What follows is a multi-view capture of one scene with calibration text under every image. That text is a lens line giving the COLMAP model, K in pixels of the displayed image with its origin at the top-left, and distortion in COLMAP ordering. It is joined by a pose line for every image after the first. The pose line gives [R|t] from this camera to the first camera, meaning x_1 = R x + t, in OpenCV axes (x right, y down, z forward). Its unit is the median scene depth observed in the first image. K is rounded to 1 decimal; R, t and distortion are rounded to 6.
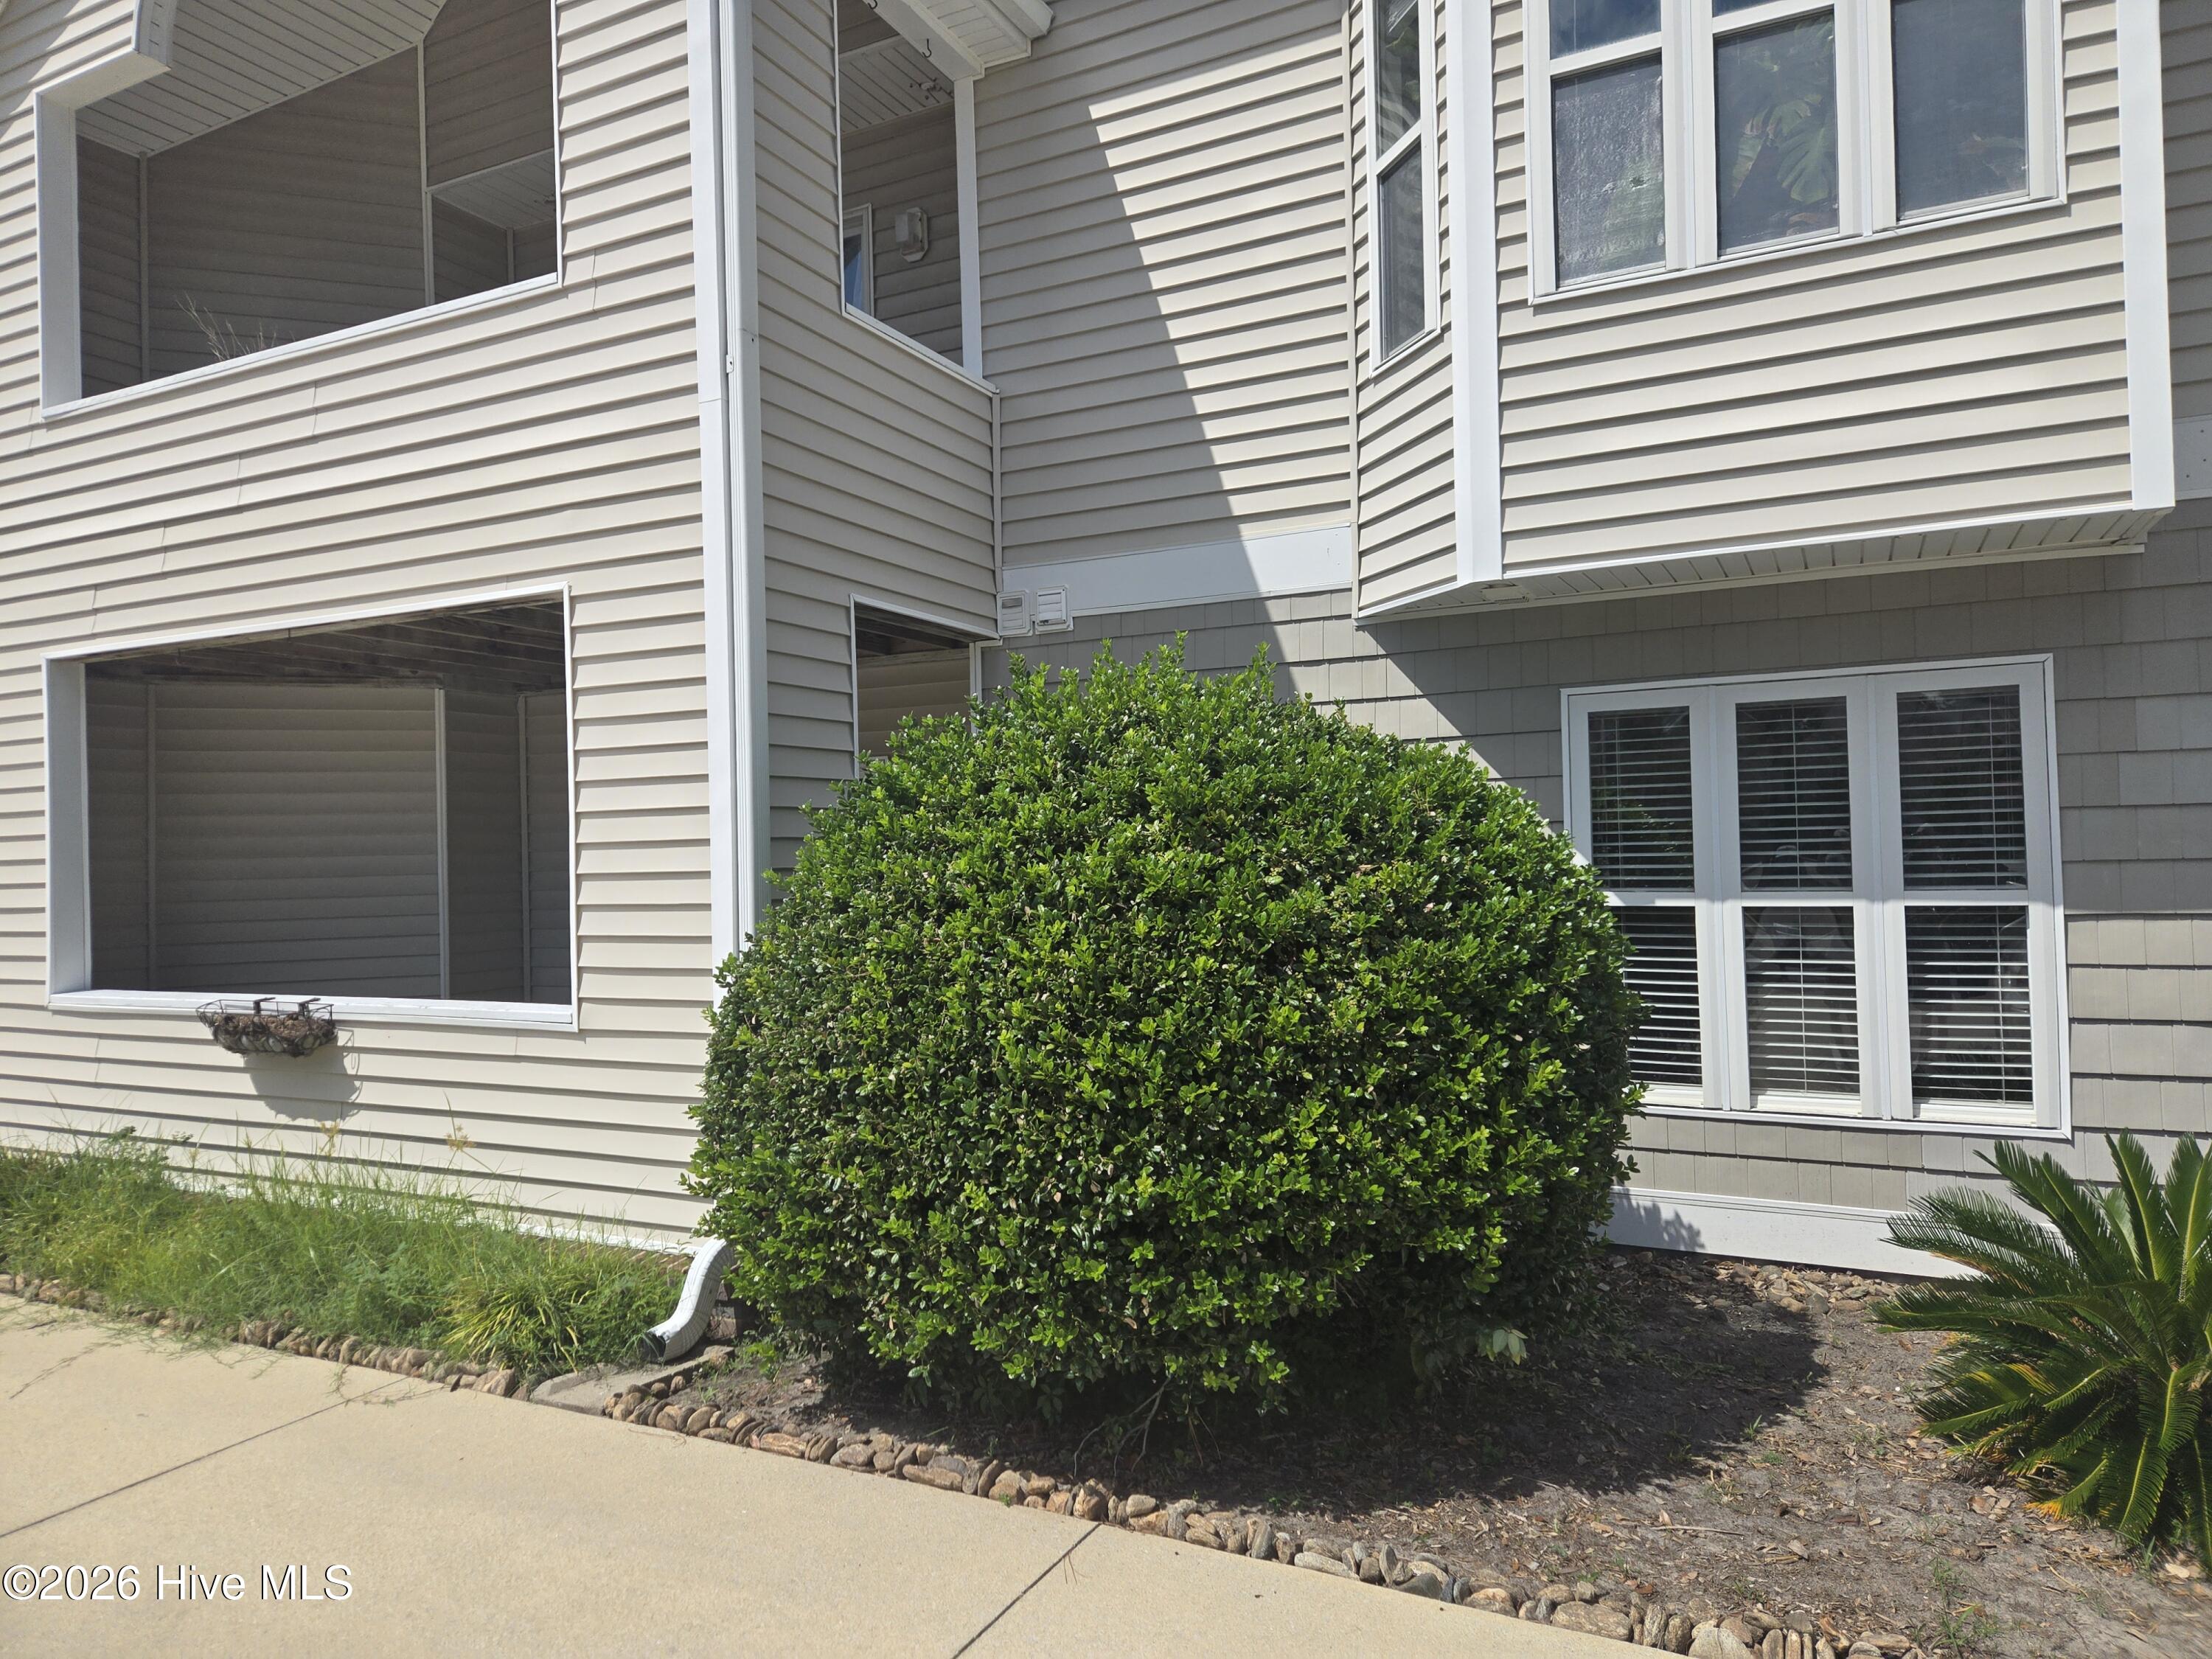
lens RADIAL K [[1474.9, 0, 1103.0], [0, 1474.9, 845.3], [0, 0, 1]] dist [0.057309, -0.035512]
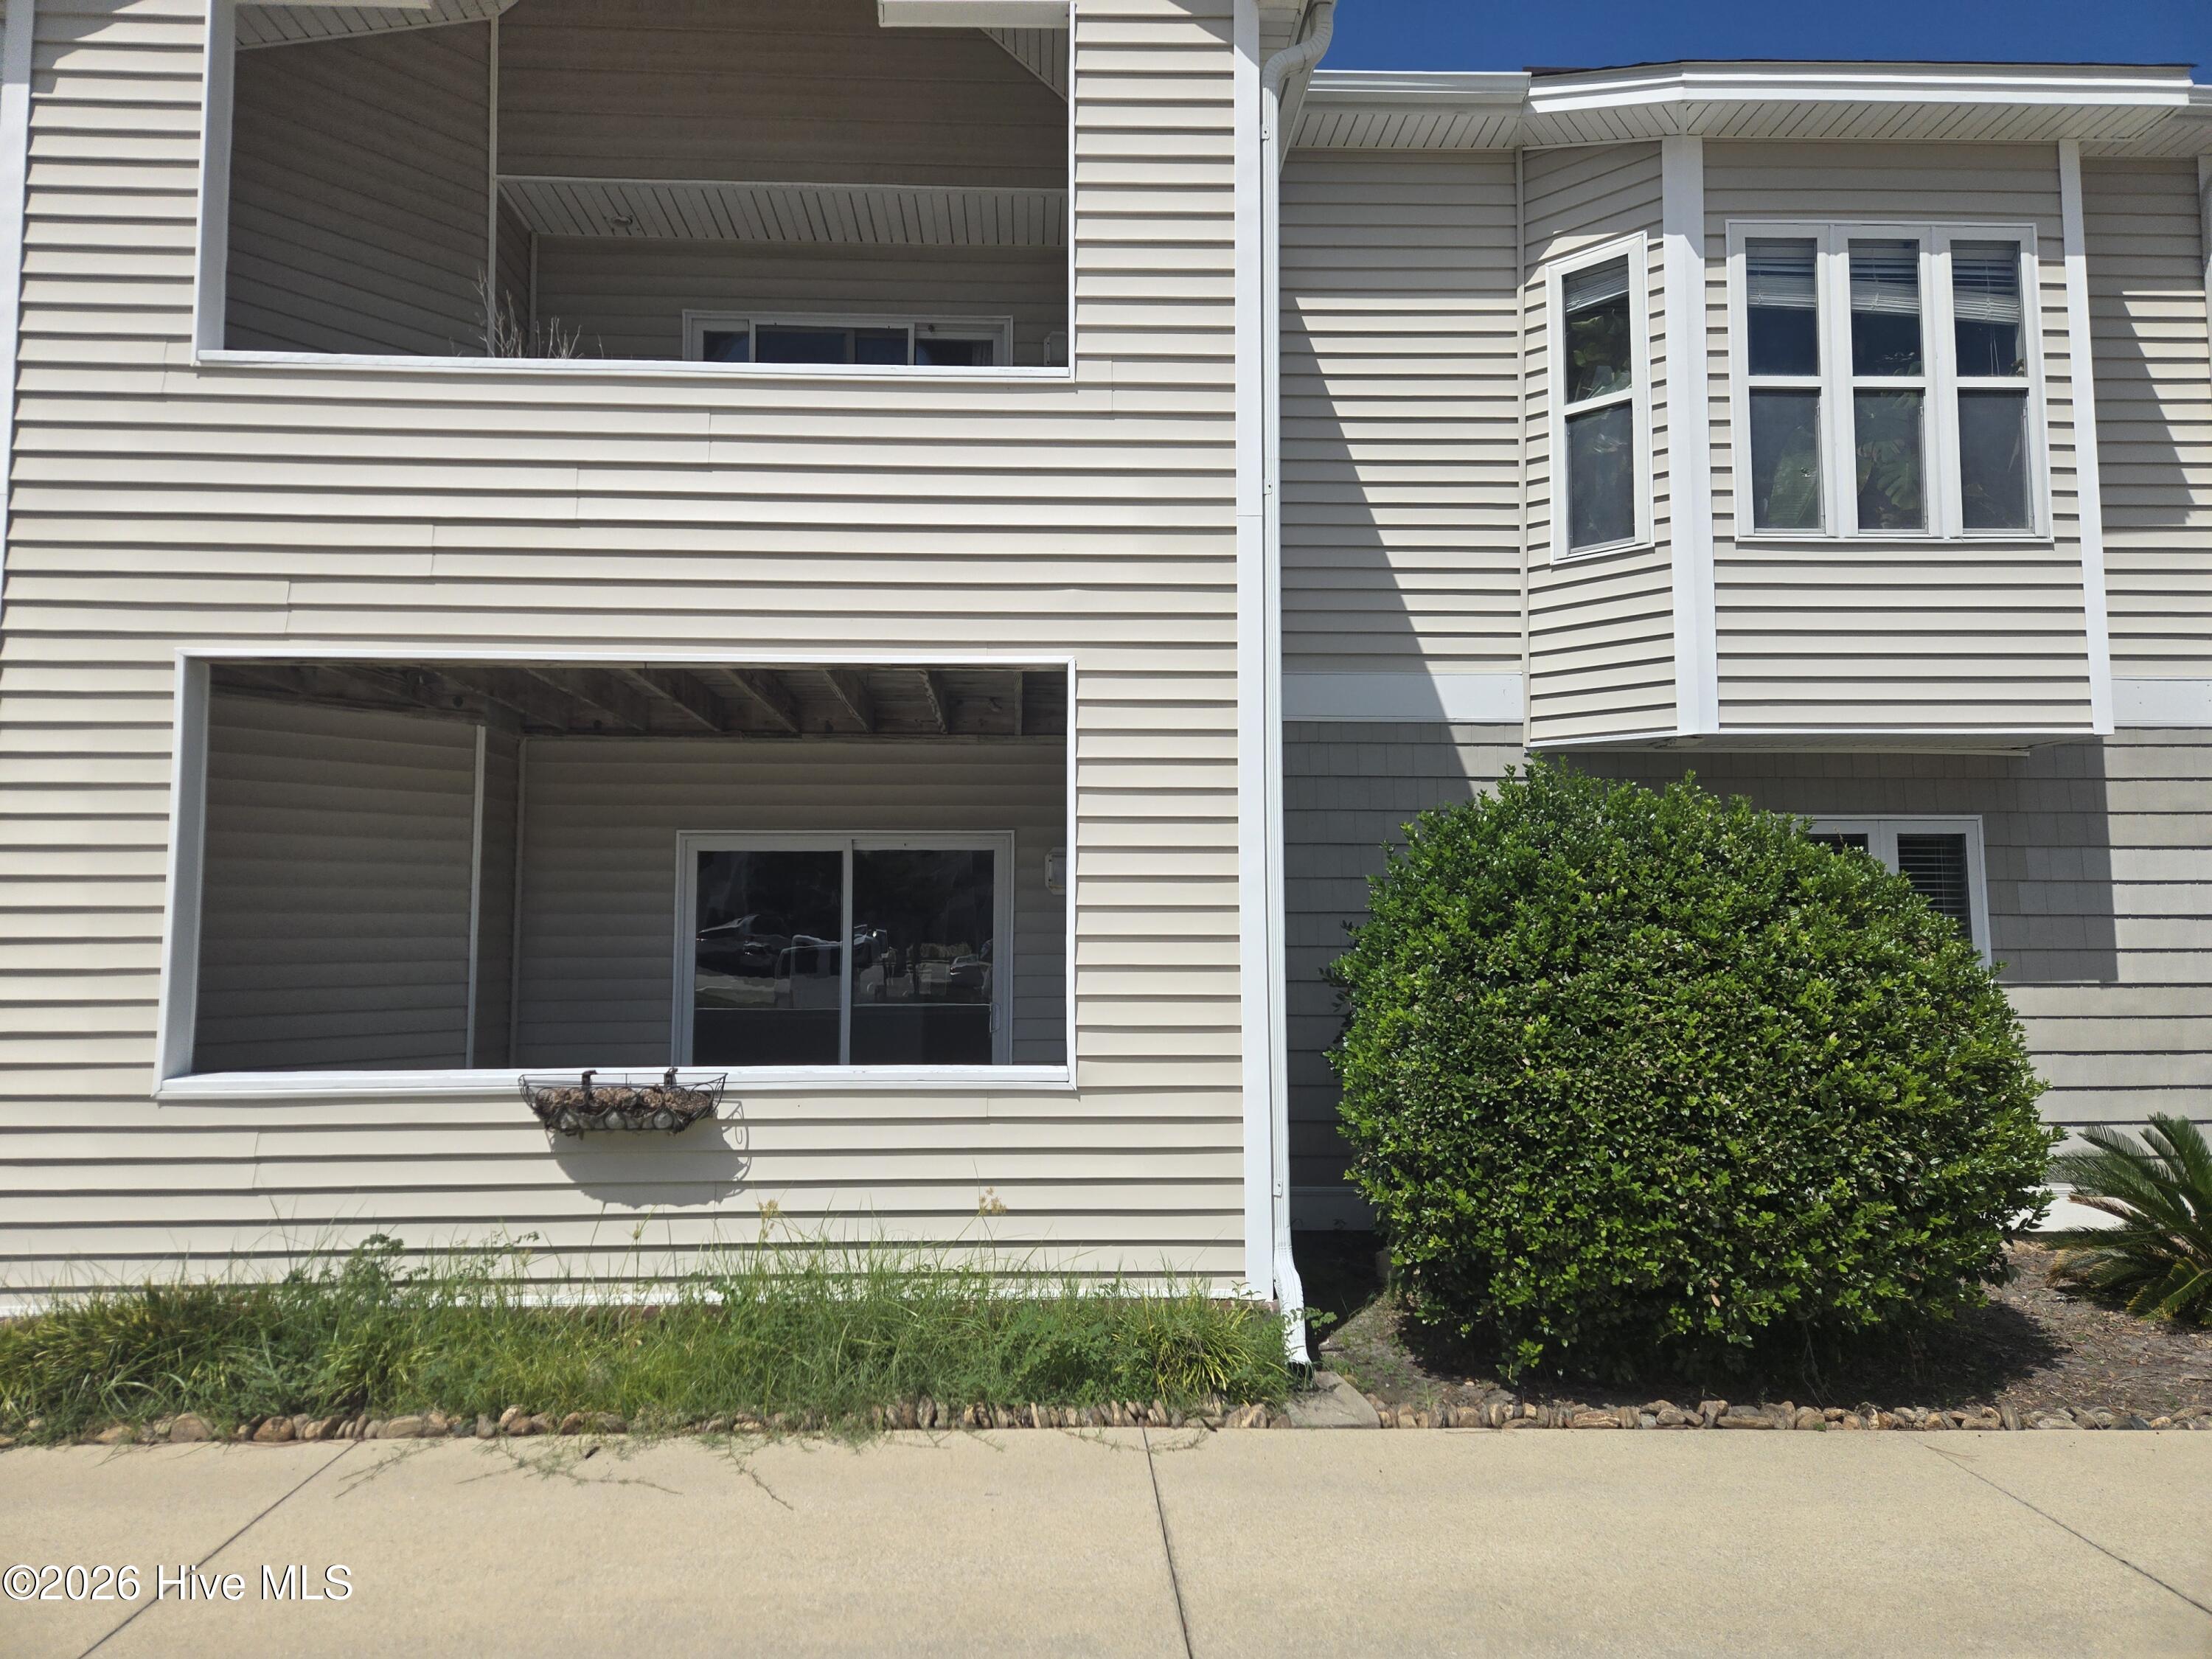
lens RADIAL K [[1474.9, 0, 1095.1], [0, 1474.9, 822.0], [0, 0, 1]] dist [0.057309, -0.035512]
pose [[0.870706, 0.059028, 0.488249, -0.791602], [-0.021999, 0.996452, -0.081237, 0.021947], [-0.491312, 0.059992, 0.868915, 0.089681]]
